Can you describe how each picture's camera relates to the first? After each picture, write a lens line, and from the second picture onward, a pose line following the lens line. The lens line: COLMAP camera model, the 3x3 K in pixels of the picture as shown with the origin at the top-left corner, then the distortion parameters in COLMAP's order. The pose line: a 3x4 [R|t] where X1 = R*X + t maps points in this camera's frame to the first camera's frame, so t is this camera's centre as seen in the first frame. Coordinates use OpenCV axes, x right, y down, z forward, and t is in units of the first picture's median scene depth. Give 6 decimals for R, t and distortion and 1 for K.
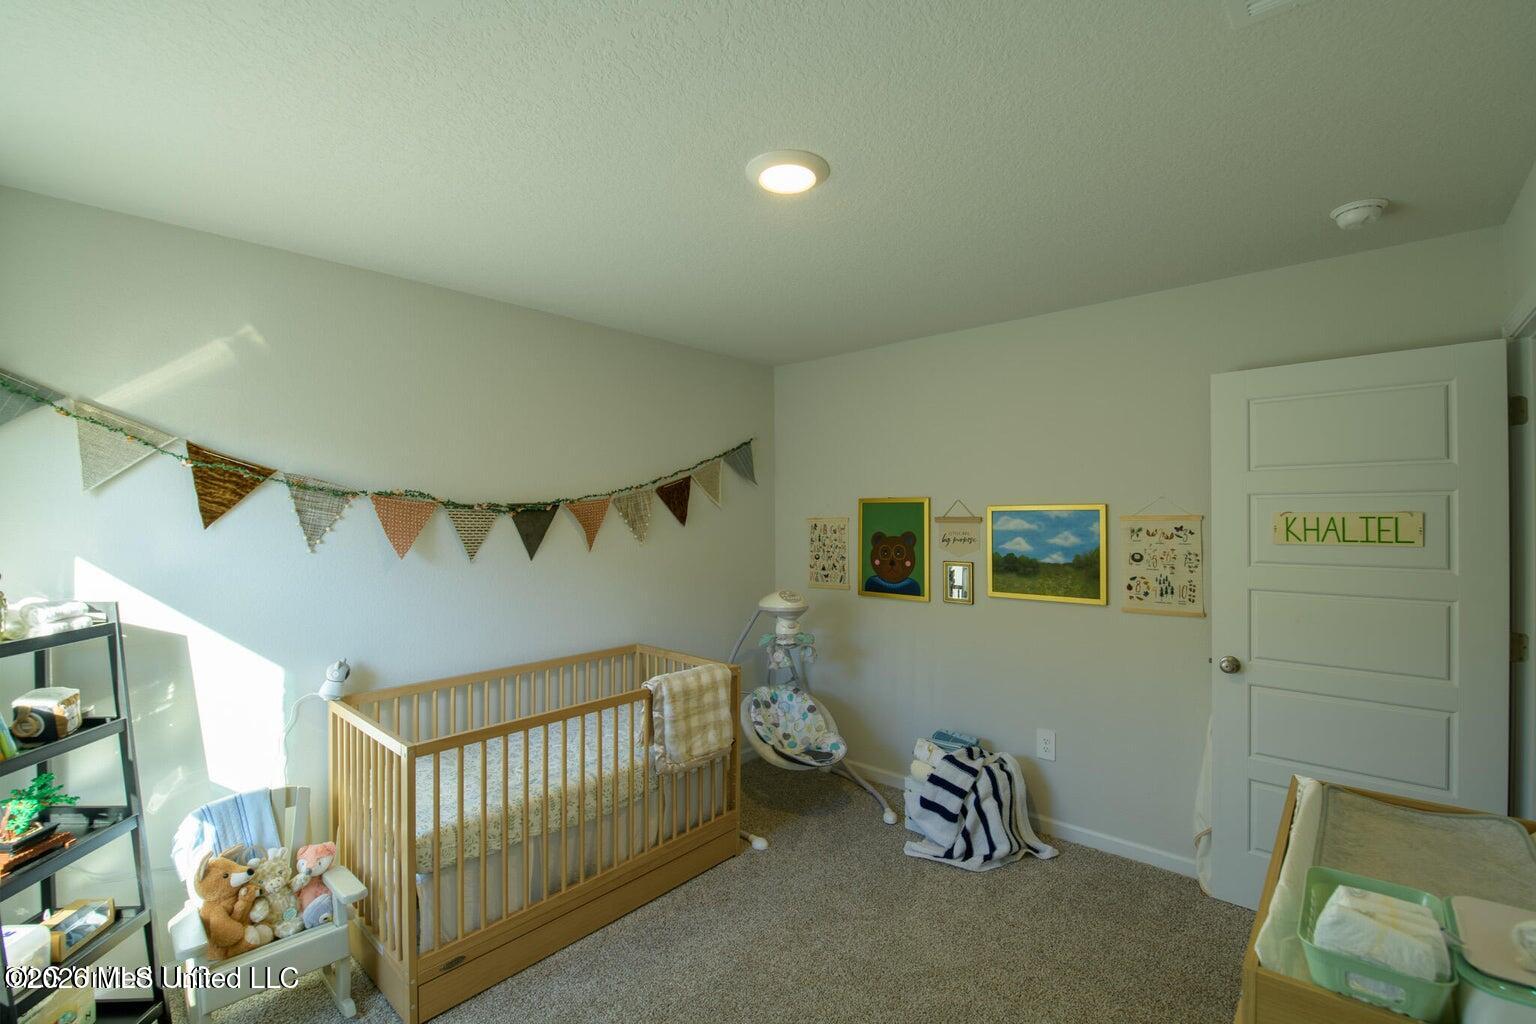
lens RADIAL K [[664.8, 0, 789.0], [0, 664.8, 510.9], [0, 0, 1]] dist [-0.002469, -0.008321]
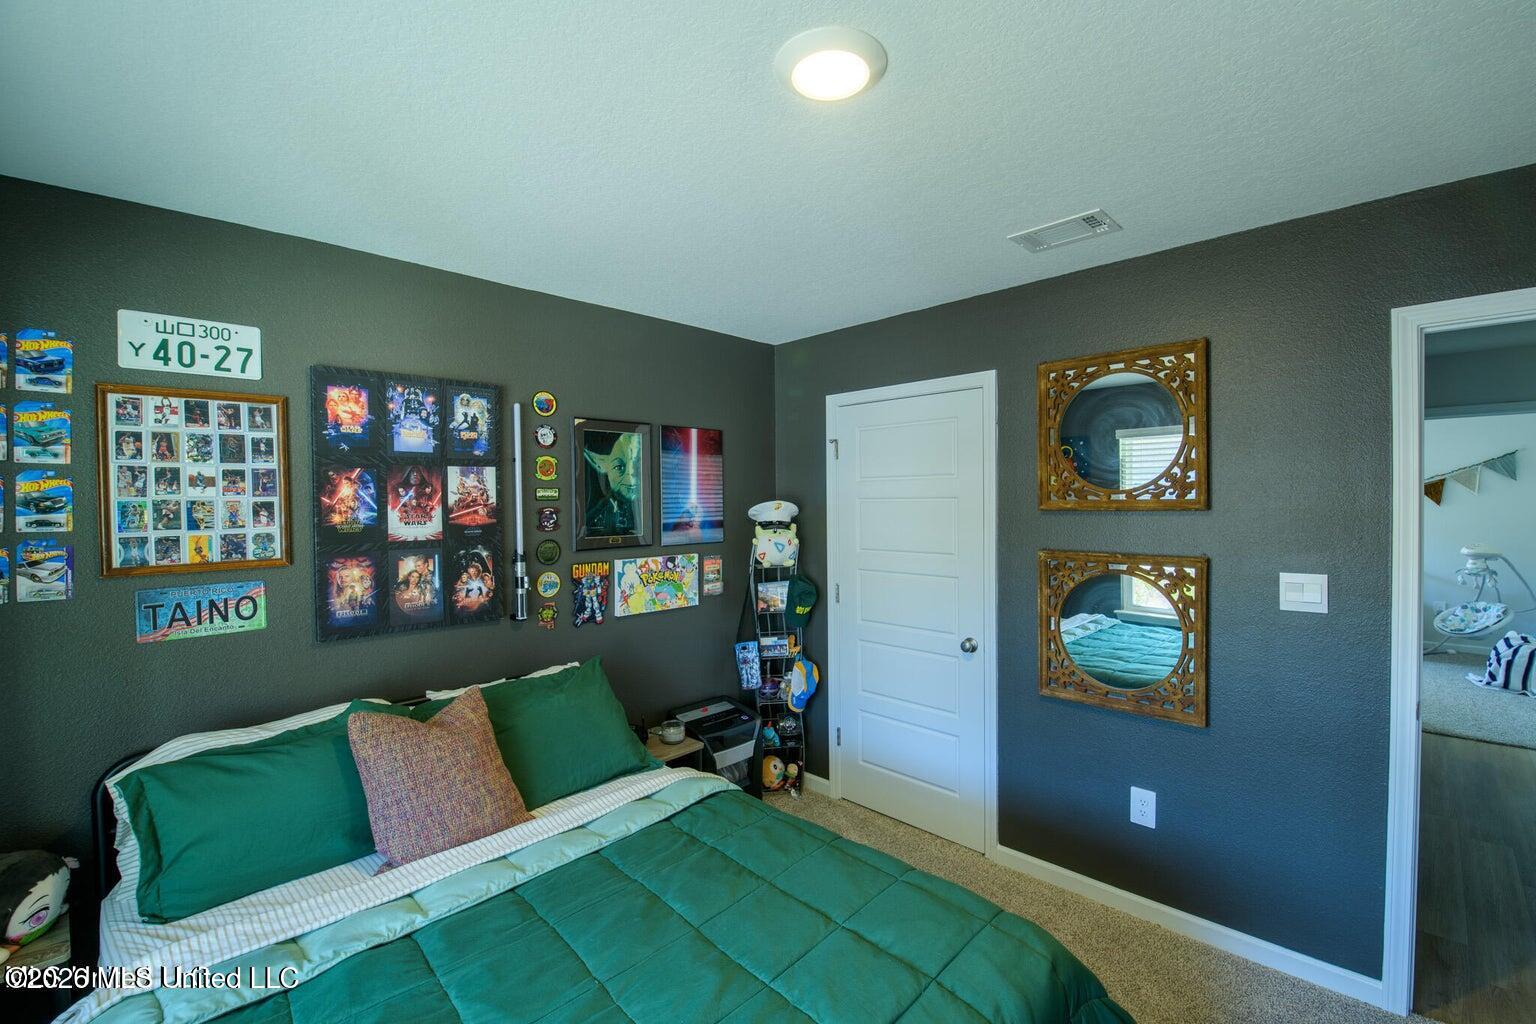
lens RADIAL K [[664.8, 0, 777.1], [0, 664.8, 513.7], [0, 0, 1]] dist [-0.002469, -0.008321]
pose [[-0.056385, 0.015407, -0.998290, 2.210627], [0.013974, 0.999795, 0.014641, -0.011574], [0.998311, -0.013125, -0.056589, -0.893770]]
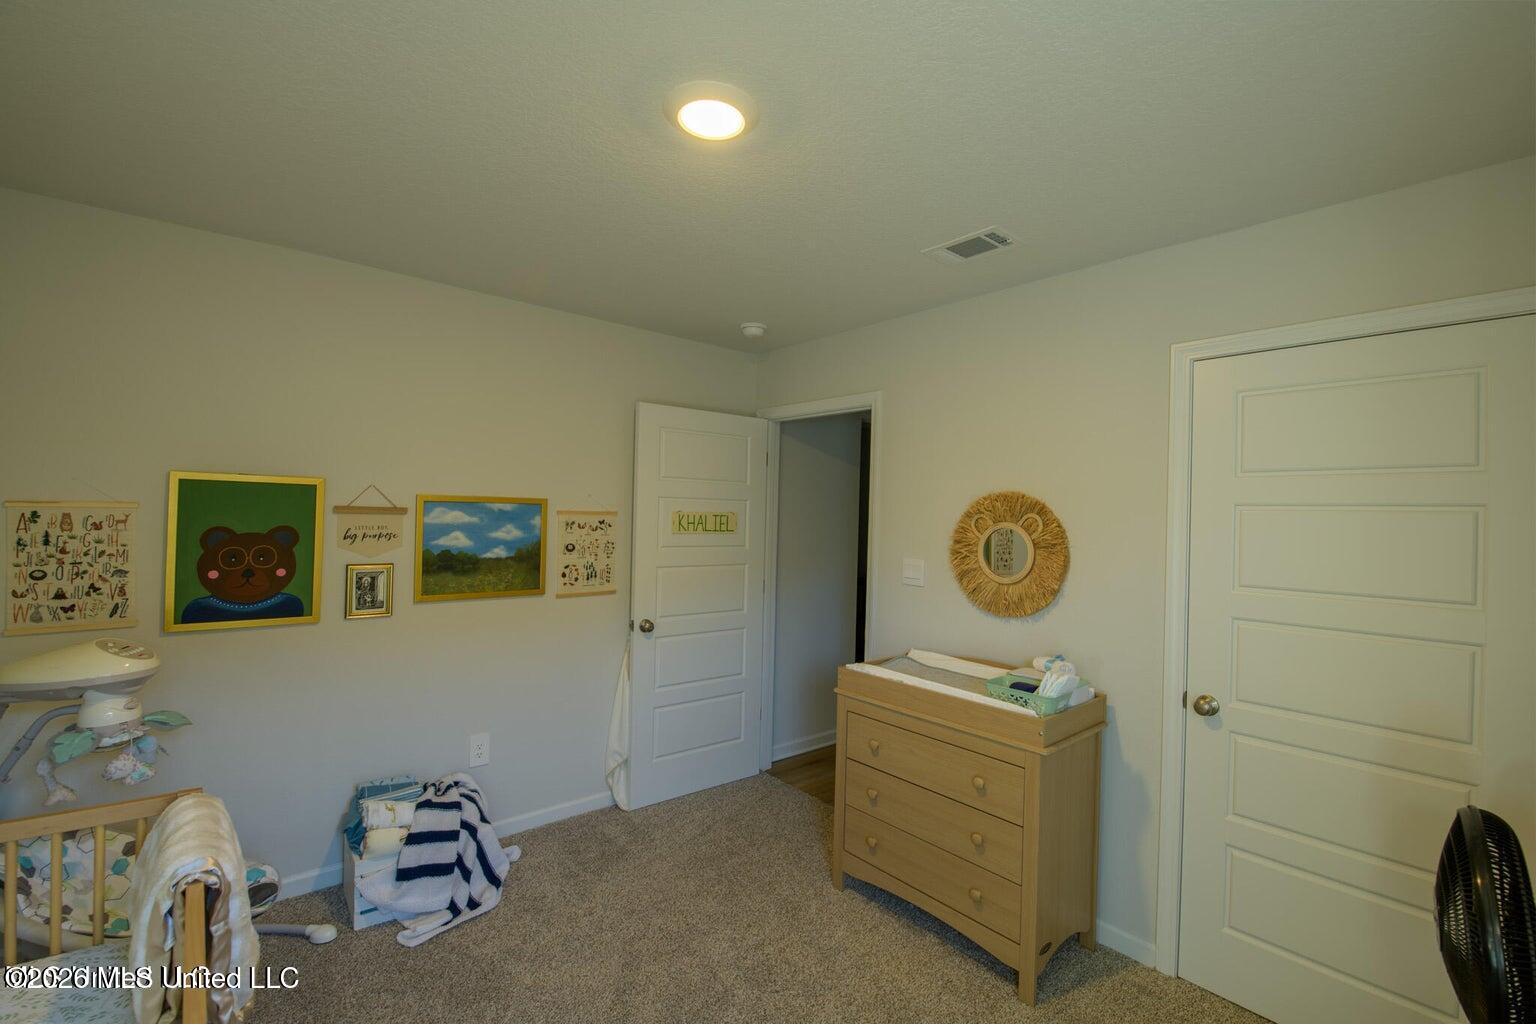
lens RADIAL K [[664.8, 0, 769.0], [0, 664.8, 509.4], [0, 0, 1]] dist [-0.002469, -0.008321]
pose [[0.145628, 0.014396, 0.989235, -0.534788], [-0.033393, 0.999396, -0.009628, 0.004965], [-0.988776, -0.031631, 0.146020, 0.503647]]
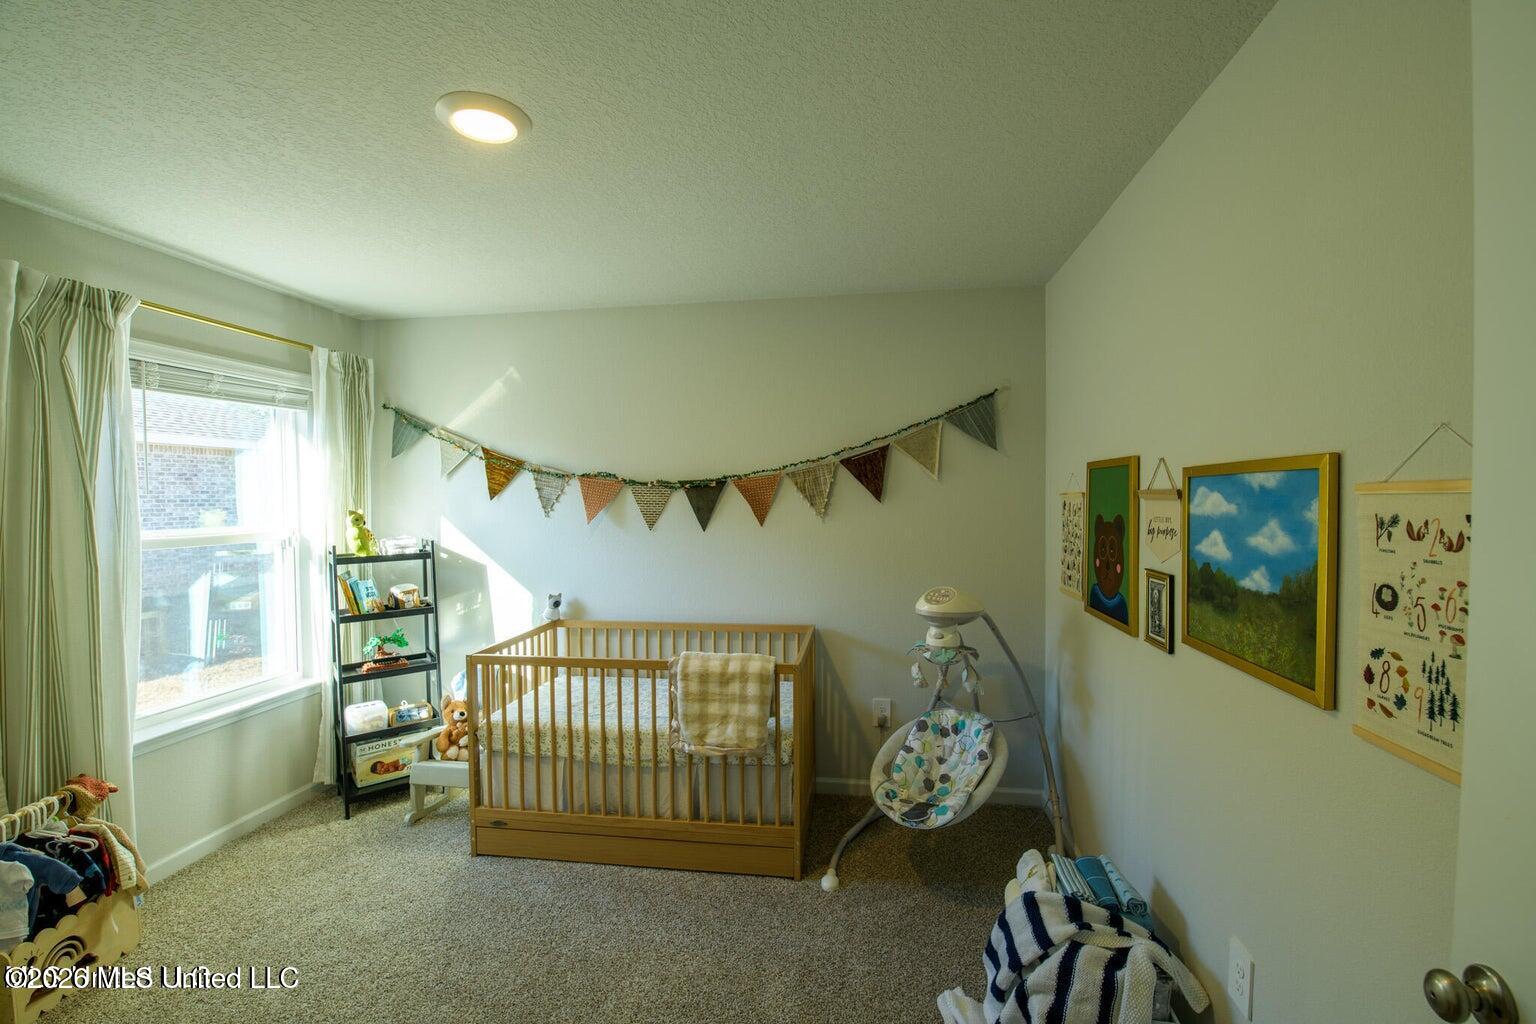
lens RADIAL K [[664.8, 0, 778.4], [0, 664.8, 515.2], [0, 0, 1]] dist [-0.002469, -0.008321]
pose [[0.545767, 0.024105, -0.837590, 0.639415], [0.008743, 0.999368, 0.034458, 0.010342], [0.837892, -0.026129, 0.545211, 0.525845]]
